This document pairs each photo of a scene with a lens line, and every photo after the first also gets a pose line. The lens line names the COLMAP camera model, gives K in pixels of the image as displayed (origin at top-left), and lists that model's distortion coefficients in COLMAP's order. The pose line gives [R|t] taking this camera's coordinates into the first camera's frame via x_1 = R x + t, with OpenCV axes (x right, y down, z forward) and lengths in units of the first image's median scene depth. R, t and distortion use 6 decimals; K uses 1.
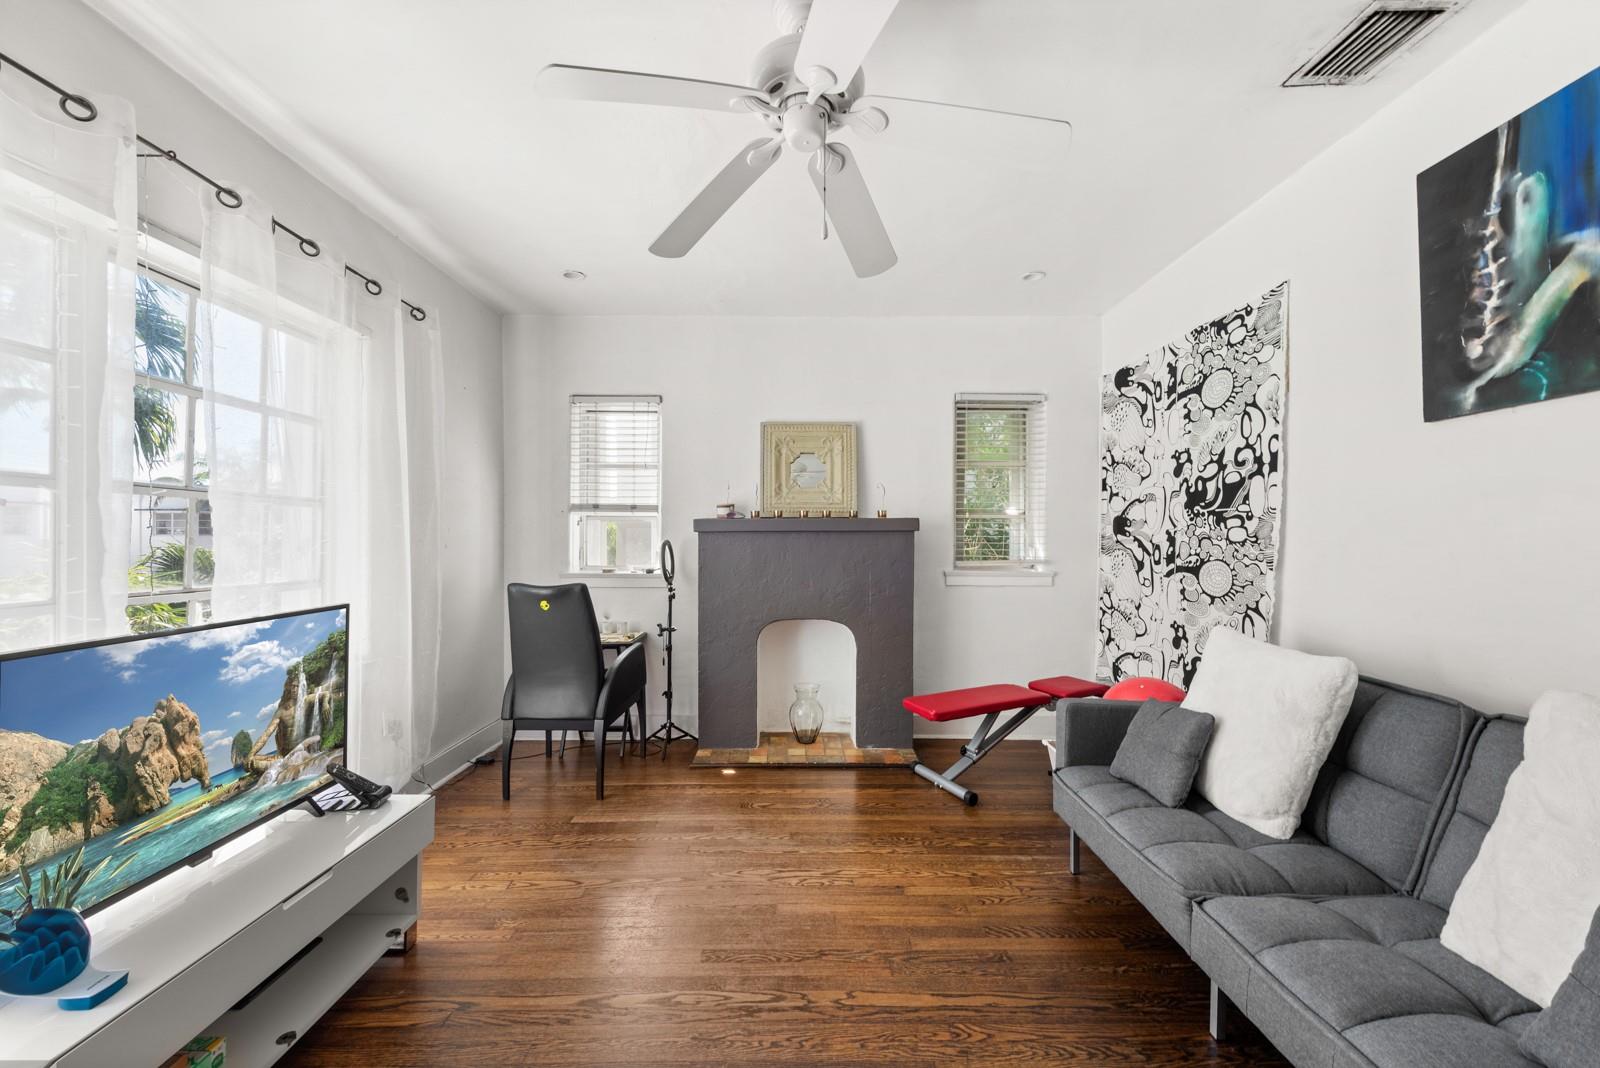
lens RADIAL K [[643.6, 0, 797.6], [0, 643.6, 539.1], [0, 0, 1]] dist [0.010119, -0.000087]
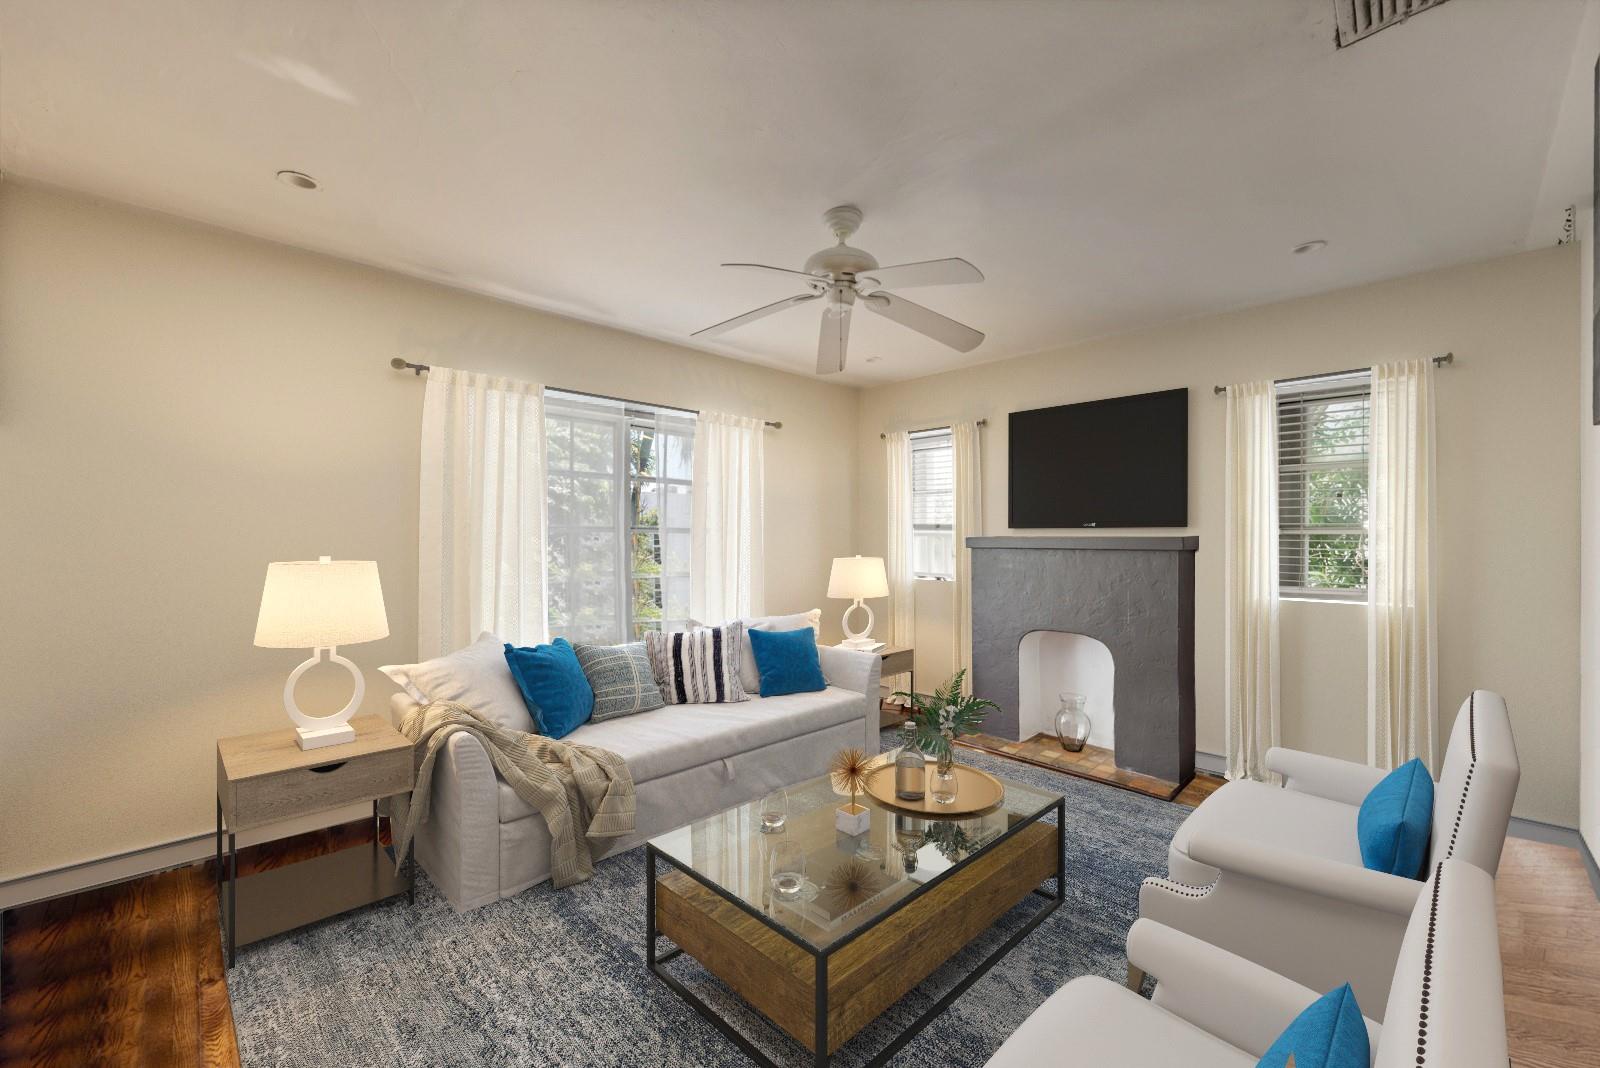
lens RADIAL K [[627.7, 0, 798.9], [0, 627.7, 525.2], [0, 0, 1]] dist [0.011195, -0.000152]
pose [[0.698636, -0.005752, -0.715455, 0.452185], [-0.025960, 0.999105, -0.033382, -0.004558], [0.715007, 0.041896, 0.697861, -0.049822]]
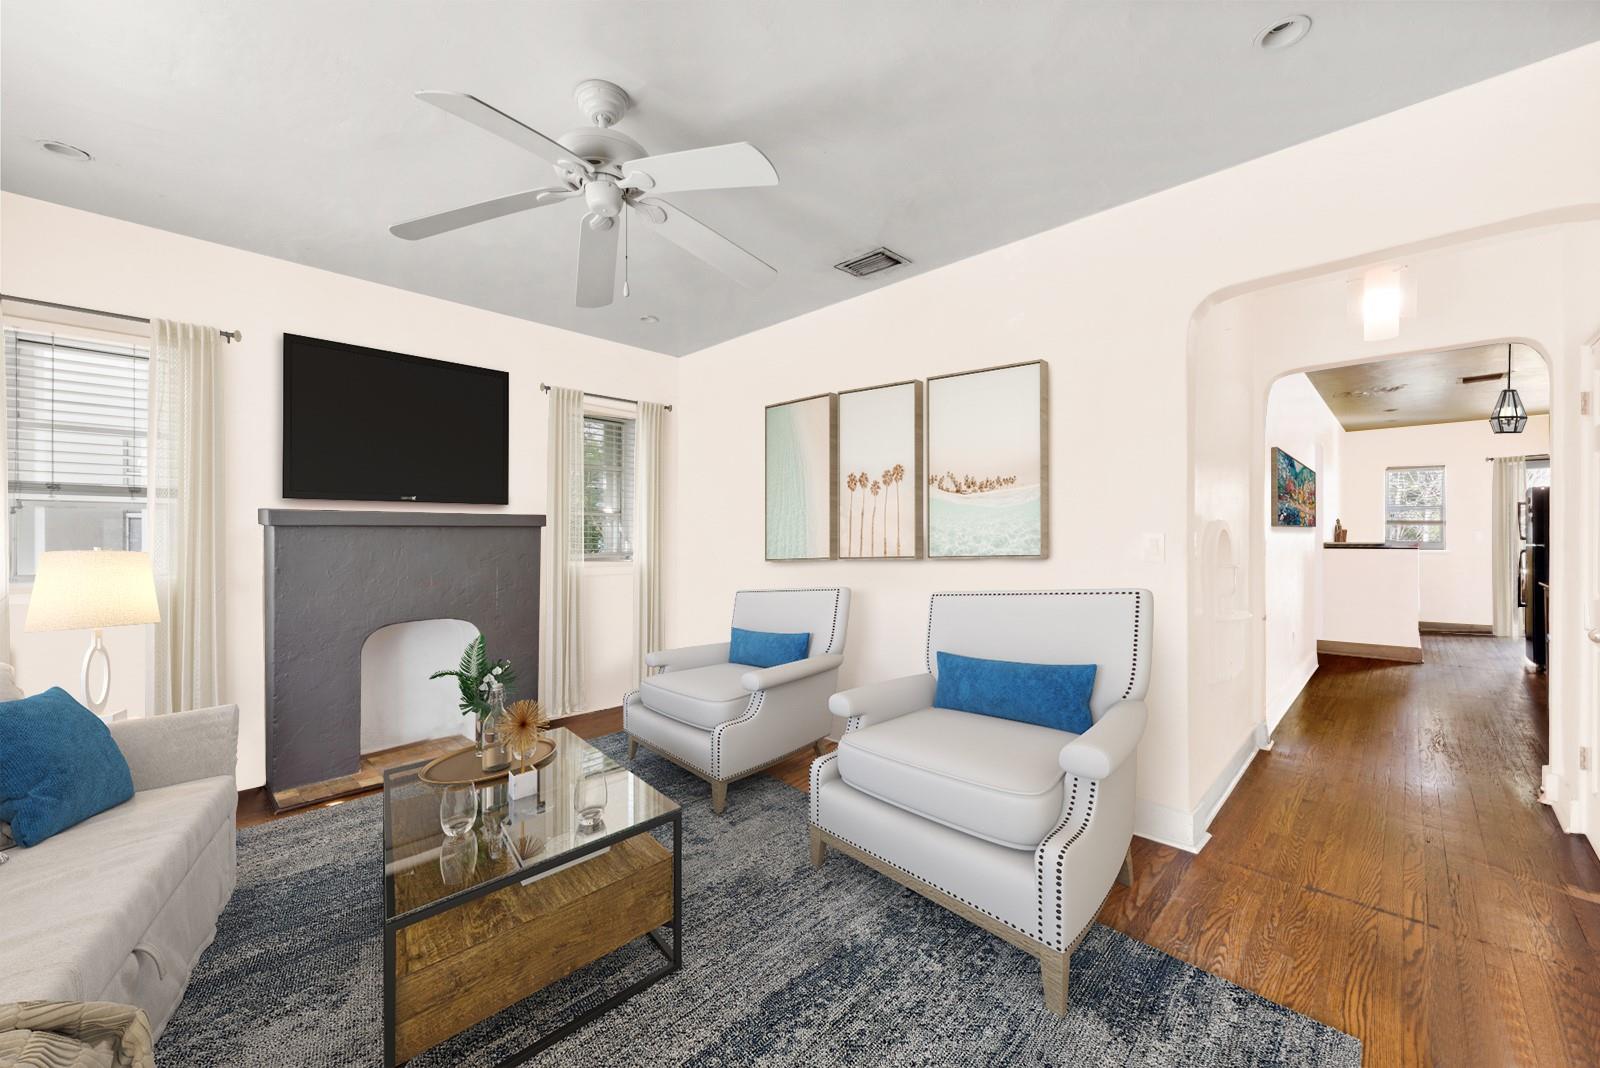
lens RADIAL K [[674.9, 0, 800.0], [0, 674.9, 534.0], [0, 0, 1]] dist [-0.000061, -0.000046]
pose [[0.672198, -0.000649, 0.740371, -0.343942], [-0.000606, 0.999999, 0.001426, -0.002517], [-0.740371, -0.001407, 0.672197, -0.063831]]
